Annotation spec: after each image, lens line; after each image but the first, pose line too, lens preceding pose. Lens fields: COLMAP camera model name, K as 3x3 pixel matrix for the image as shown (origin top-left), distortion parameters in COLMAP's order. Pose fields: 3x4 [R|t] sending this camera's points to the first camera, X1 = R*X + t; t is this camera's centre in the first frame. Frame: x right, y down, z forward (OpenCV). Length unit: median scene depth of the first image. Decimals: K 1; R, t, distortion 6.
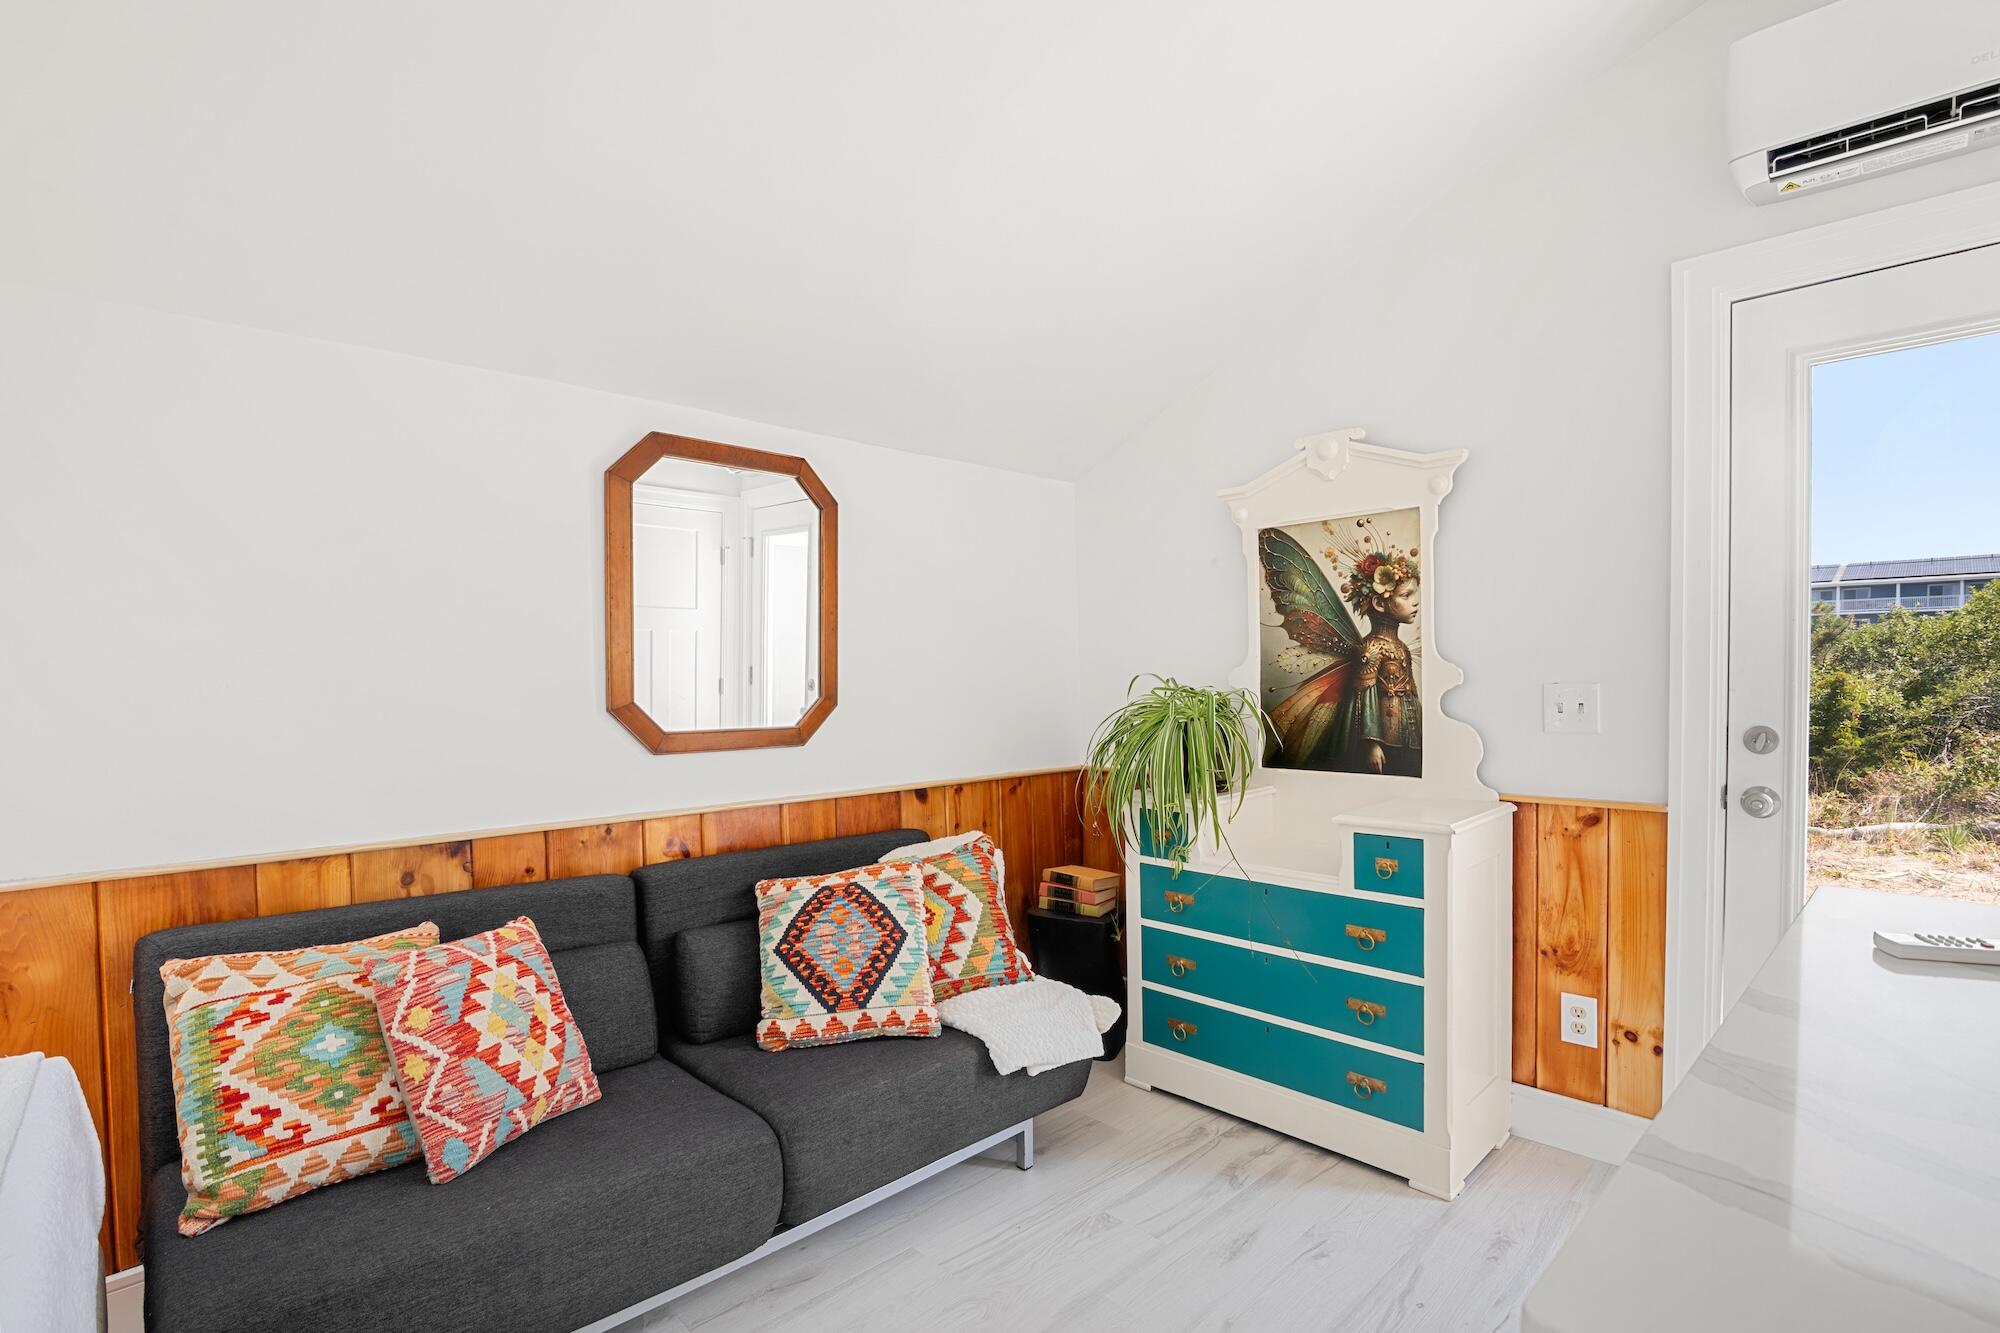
lens RADIAL K [[929.0, 0, 1002.8], [0, 929.0, 707.8], [0, 0, 1]] dist [-0.020231, 0.000706]
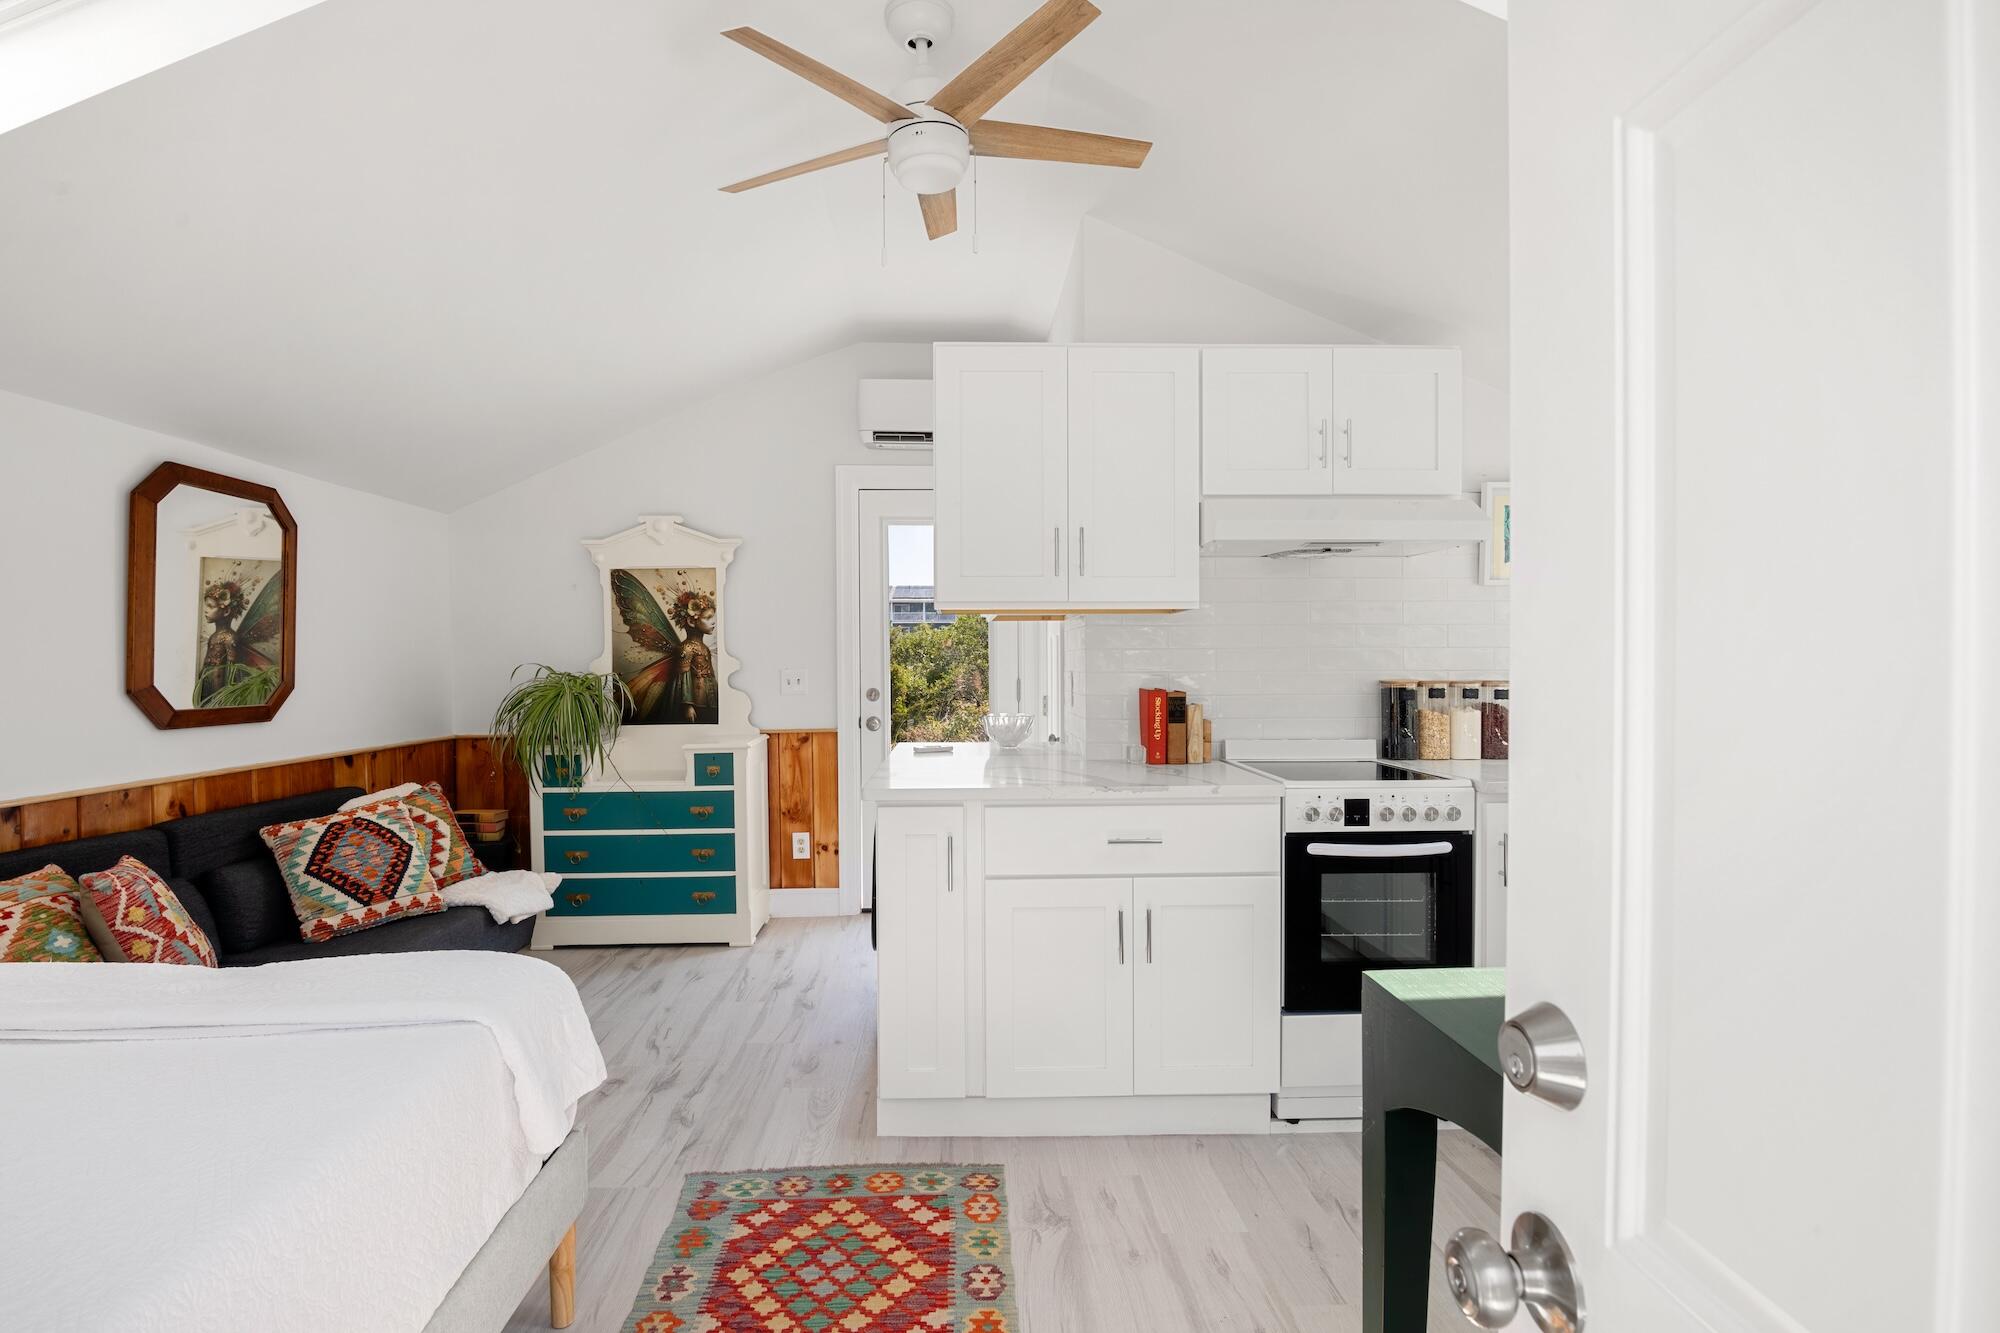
lens RADIAL K [[924.3, 0, 966.0], [0, 924.3, 668.8], [0, 0, 1]] dist [-0.017964, 0.000469]
pose [[0.682132, -0.000677, 0.731229, -0.536726], [0.025177, 0.999428, -0.022562, 0.025429], [-0.730795, 0.033801, 0.681759, -0.563355]]
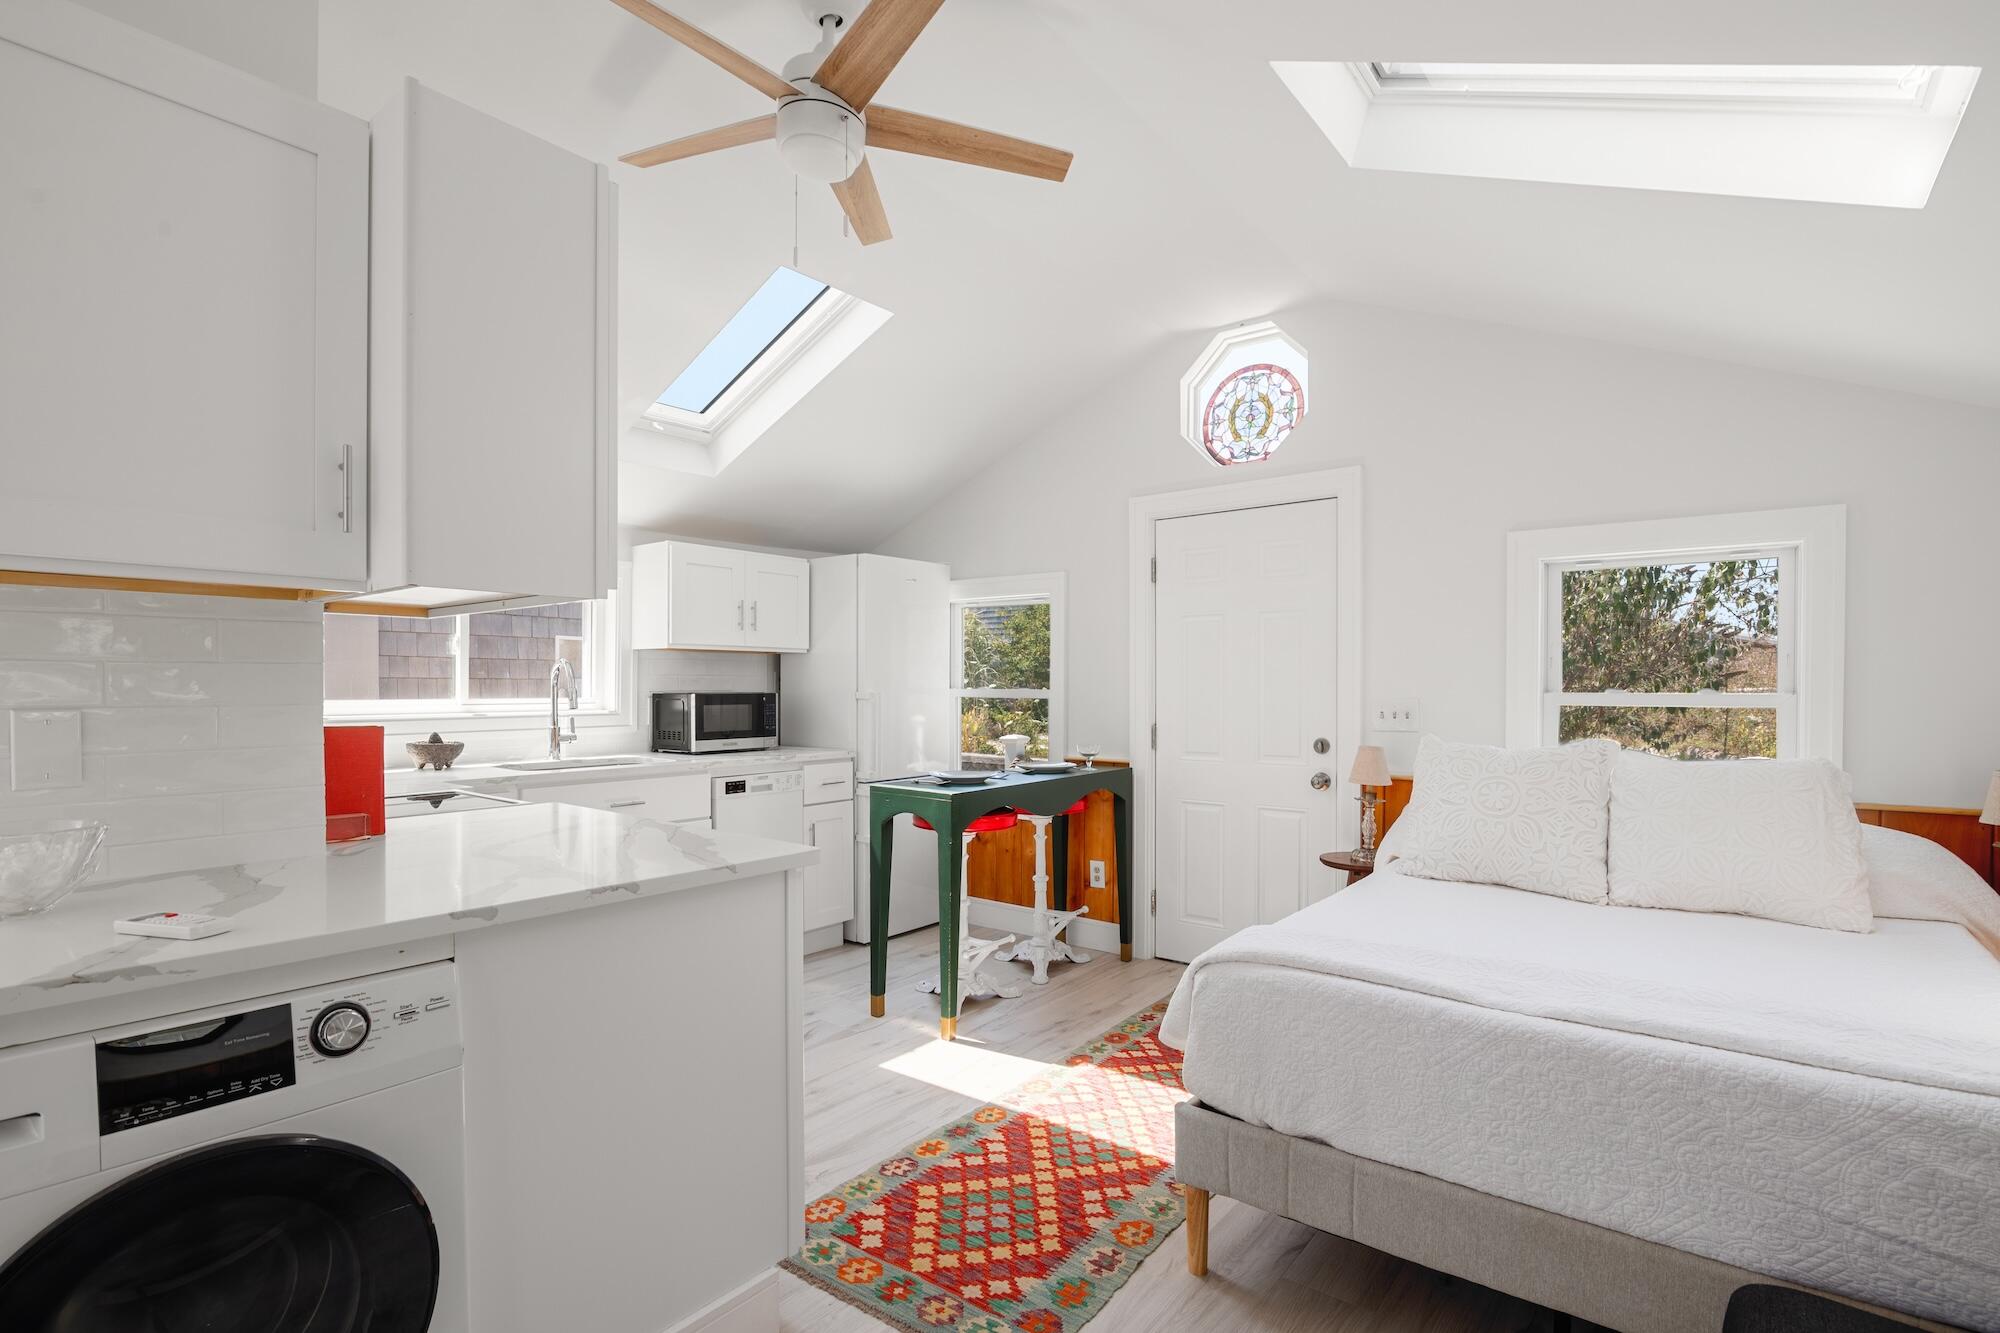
lens RADIAL K [[933.9, 0, 992.5], [0, 933.9, 696.3], [0, 0, 1]] dist [-0.020663, 0.000266]
pose [[-0.991855, 0.008039, -0.127116, 0.071296], [0.001637, 0.998728, 0.050390, -0.036026], [0.127360, 0.049772, -0.990607, 0.974013]]
